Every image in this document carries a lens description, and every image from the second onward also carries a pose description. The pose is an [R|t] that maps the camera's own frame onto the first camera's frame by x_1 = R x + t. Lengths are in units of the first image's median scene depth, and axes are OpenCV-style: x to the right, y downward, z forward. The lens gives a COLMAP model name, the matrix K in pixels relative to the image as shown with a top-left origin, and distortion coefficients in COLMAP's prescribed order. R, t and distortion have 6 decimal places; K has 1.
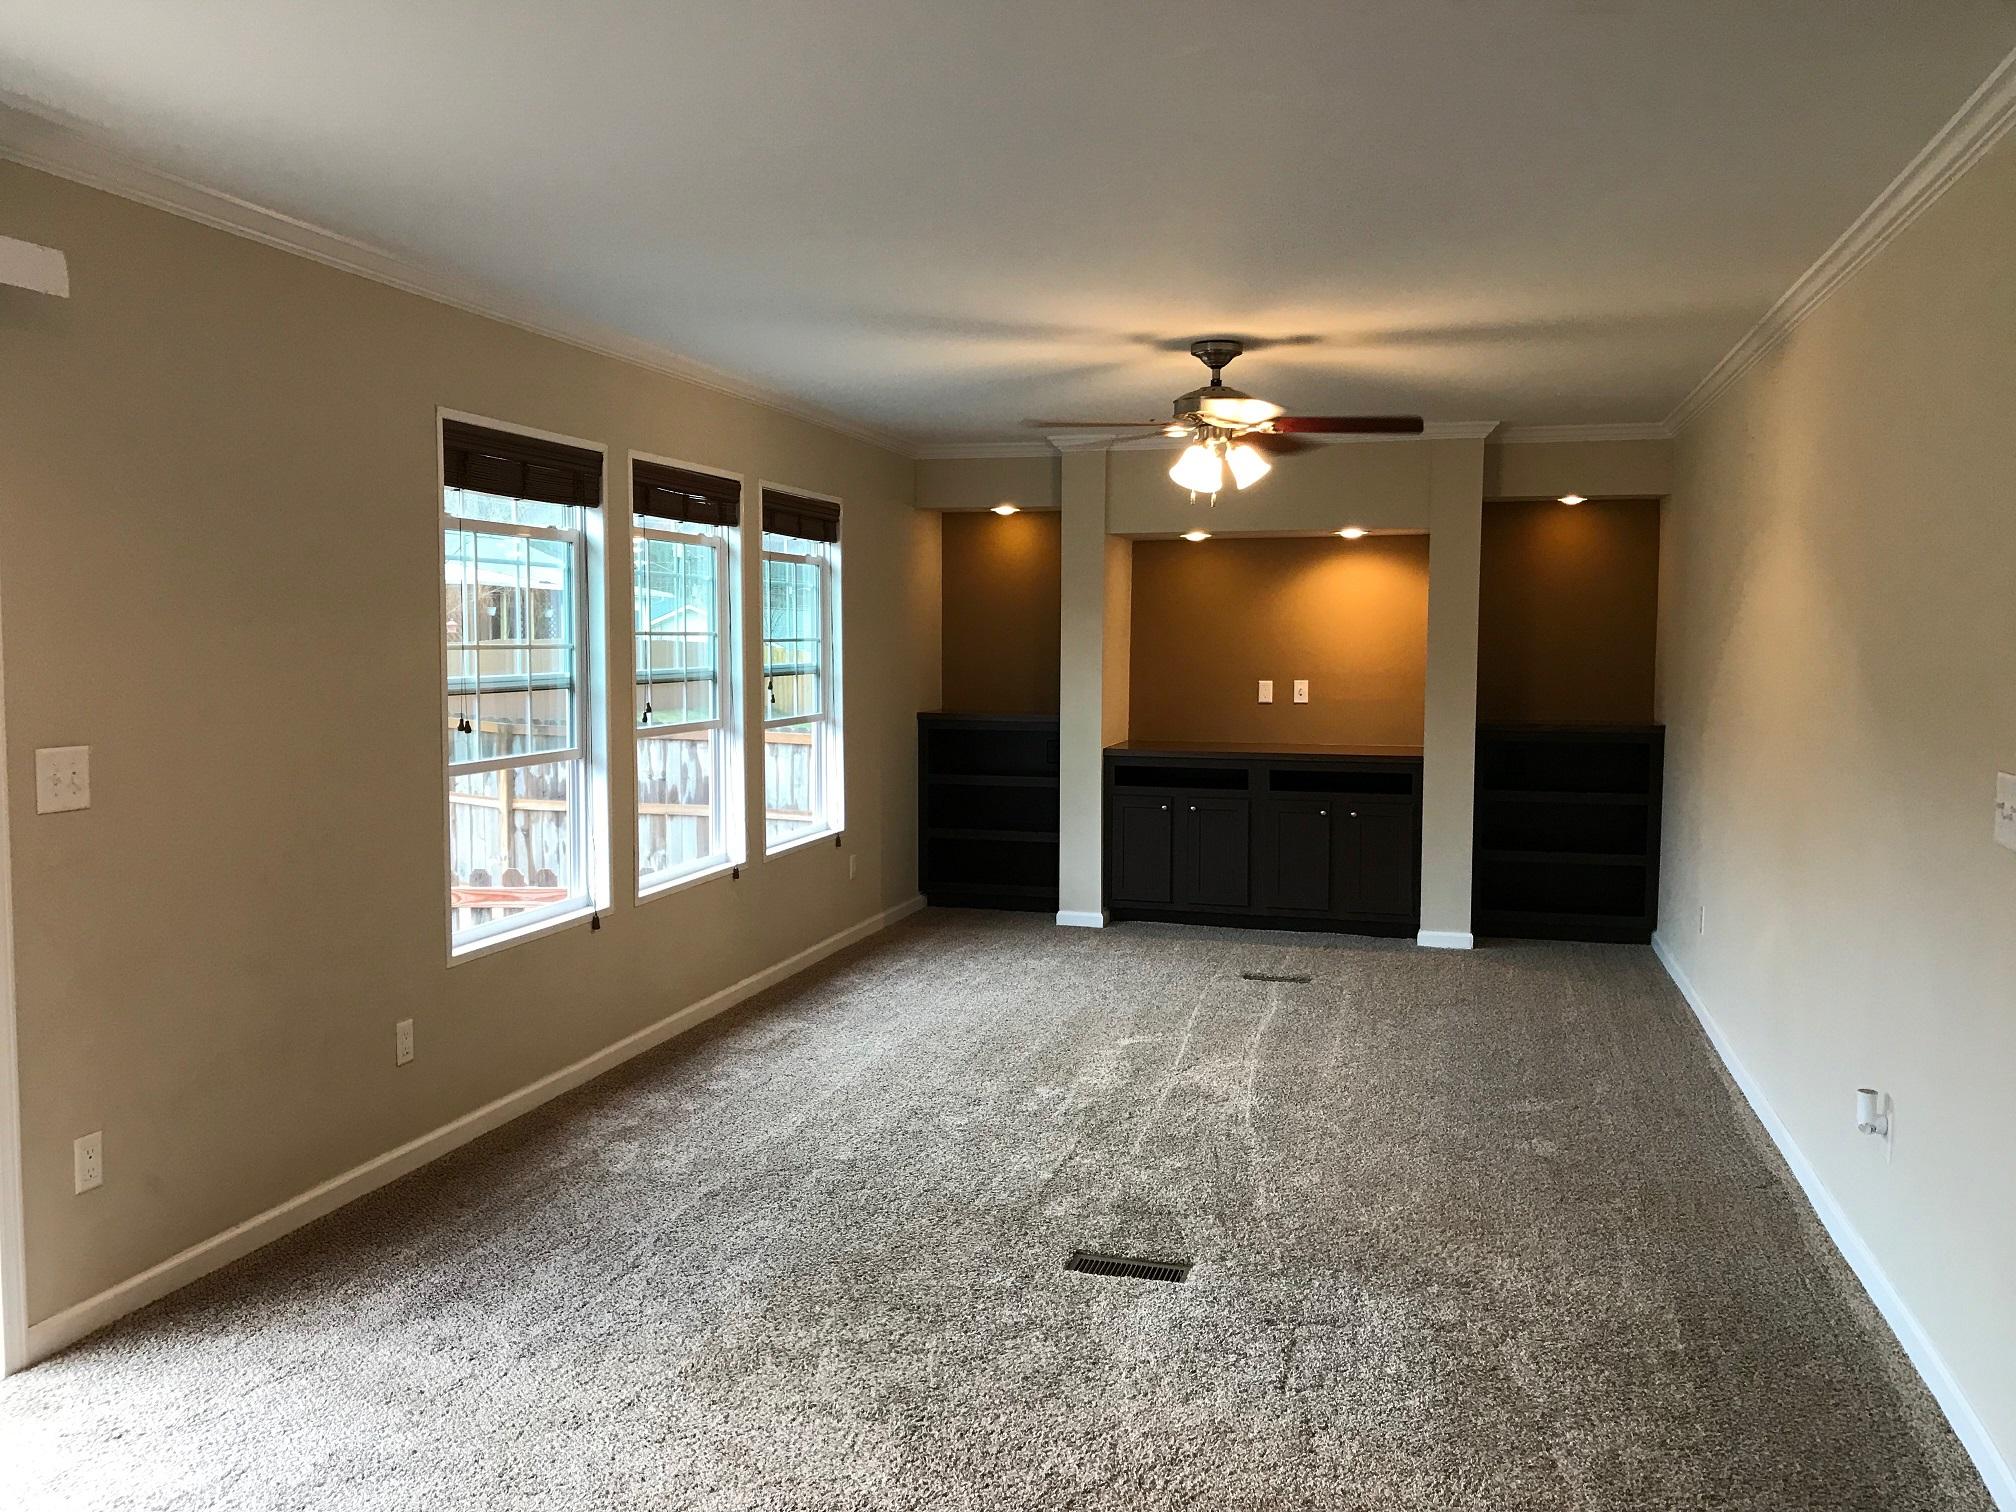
lens RADIAL K [[1633.1, 0, 1008.0], [0, 1633.1, 756.0], [0, 0, 1]] dist [0.013410, -0.003581]
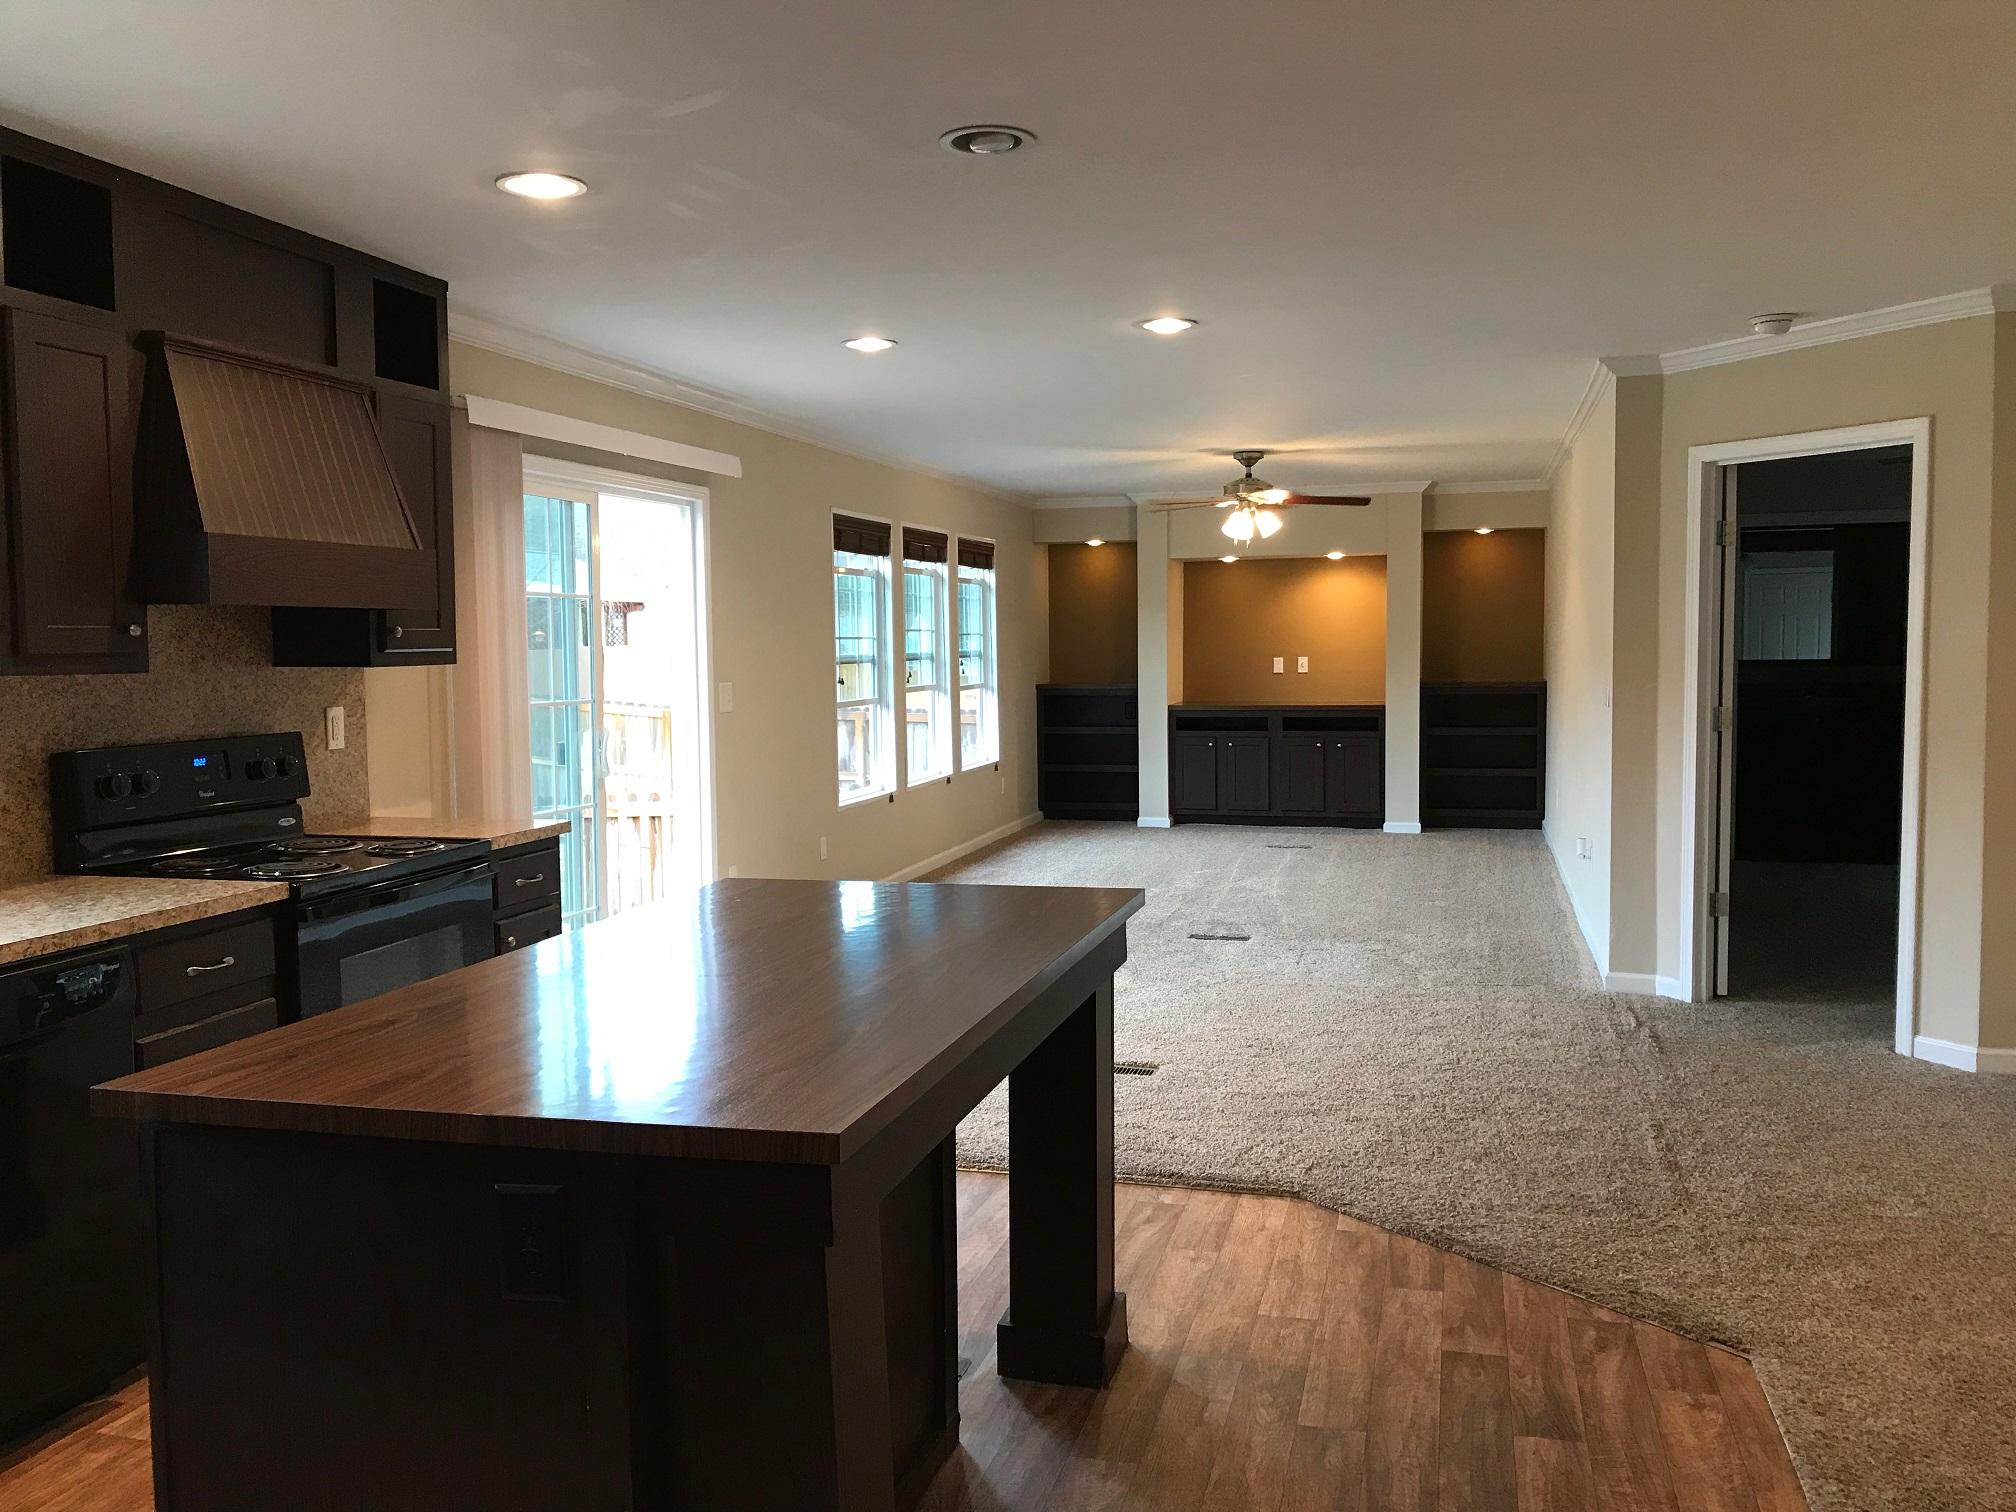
lens RADIAL K [[1644.2, 0, 973.4], [0, 1644.2, 769.9], [0, 0, 1]] dist [0.008216, -0.001103]
pose [[0.999617, -0.016575, -0.022174, -0.096756], [0.016686, 0.999849, 0.004808, 0.049533], [0.022091, -0.005176, 0.999743, -0.550744]]
